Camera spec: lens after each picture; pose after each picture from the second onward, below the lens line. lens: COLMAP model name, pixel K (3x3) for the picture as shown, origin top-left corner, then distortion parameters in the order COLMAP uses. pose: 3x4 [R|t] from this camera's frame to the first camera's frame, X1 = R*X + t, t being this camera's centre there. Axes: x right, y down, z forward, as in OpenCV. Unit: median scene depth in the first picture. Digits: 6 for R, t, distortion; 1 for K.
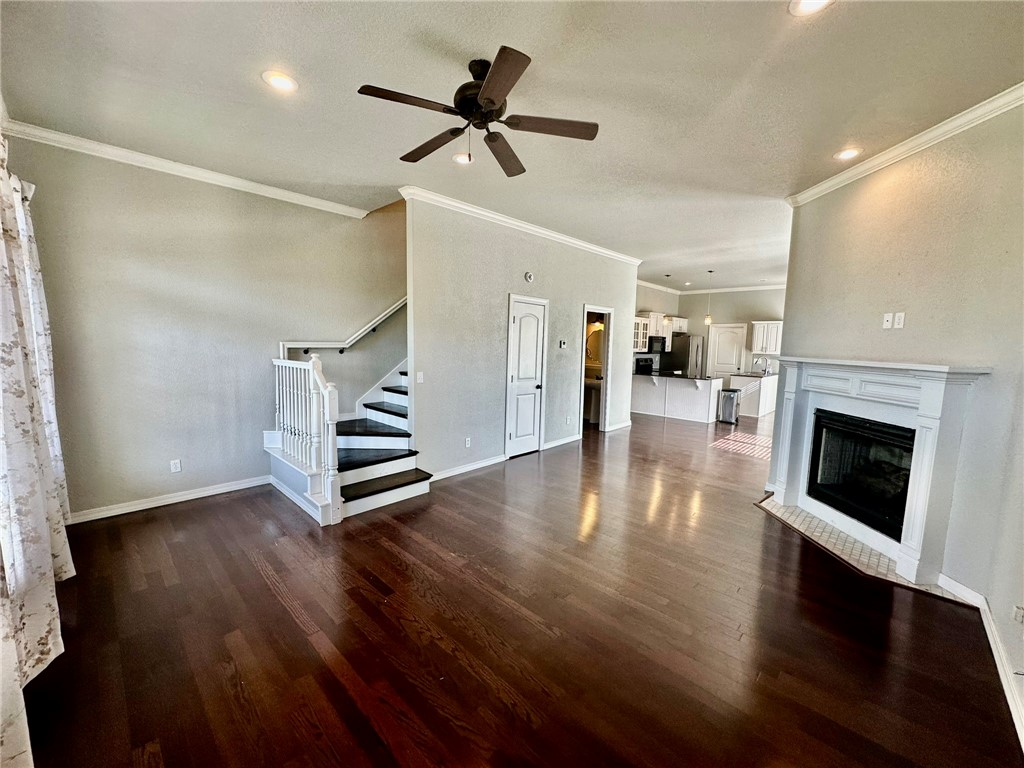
lens RADIAL K [[407.5, 0, 512.0], [0, 407.5, 384.0], [0, 0, 1]] dist [-0.001418, 0.000113]
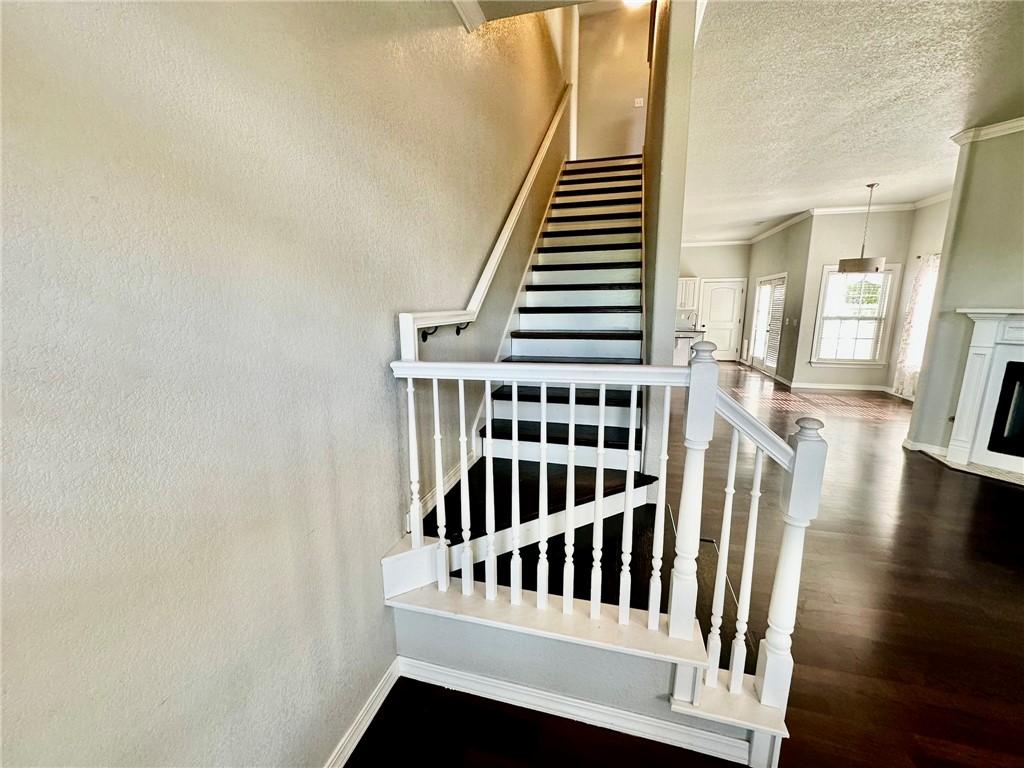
lens RADIAL K [[407.5, 0, 512.0], [0, 407.5, 384.0], [0, 0, 1]] dist [-0.001418, 0.000113]
pose [[0.874988, -0.118810, 0.469340, -0.286063], [0.074883, 0.990967, 0.111253, -0.032269], [-0.478318, -0.062200, 0.875981, 0.272204]]
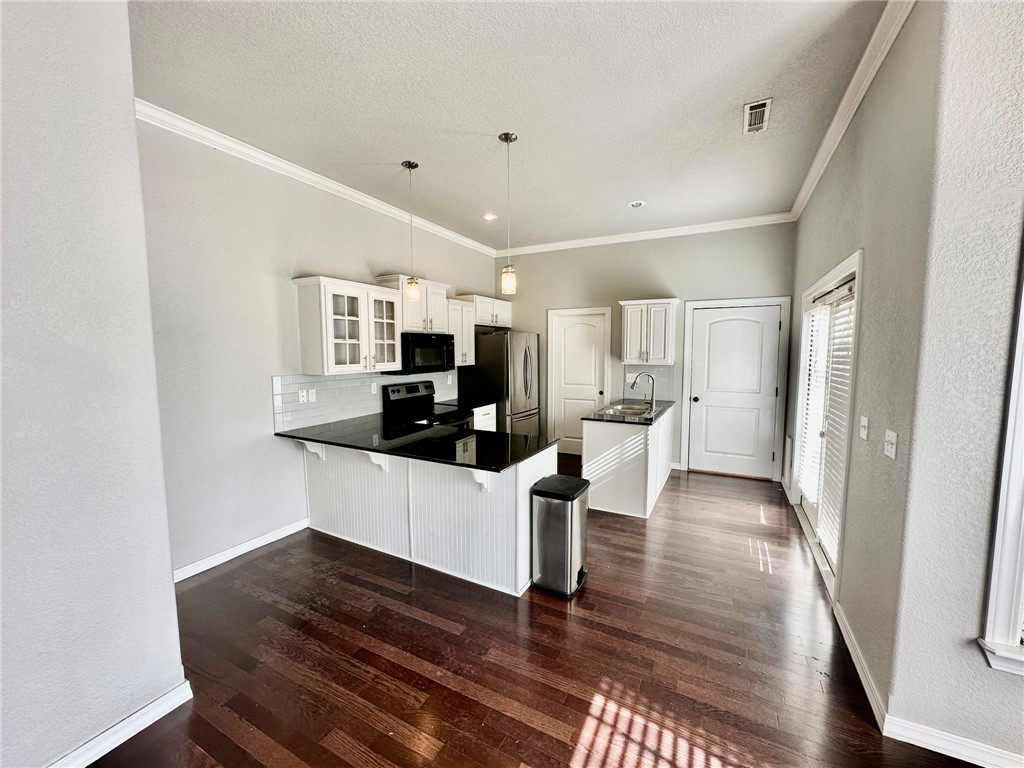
lens RADIAL K [[407.5, 0, 512.0], [0, 407.5, 384.0], [0, 0, 1]] dist [-0.001418, 0.000113]
pose [[0.959983, -0.047359, 0.276025, 0.317944], [0.051681, 0.998628, -0.008402, -0.053841], [-0.275248, 0.022331, 0.961114, 0.555374]]
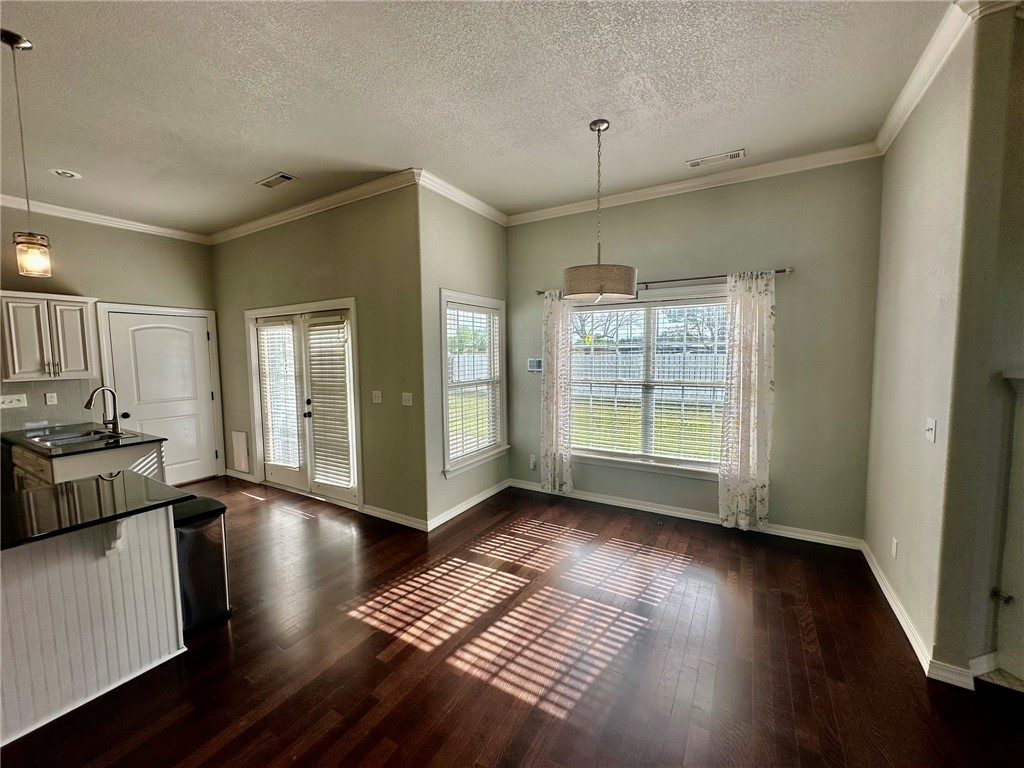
lens RADIAL K [[407.5, 0, 512.0], [0, 407.5, 384.0], [0, 0, 1]] dist [-0.001418, 0.000113]
pose [[-0.230618, -0.094292, 0.968465, 0.151485], [0.109553, 0.986449, 0.122130, -0.068957], [-0.966858, 0.134264, -0.217163, 0.663753]]
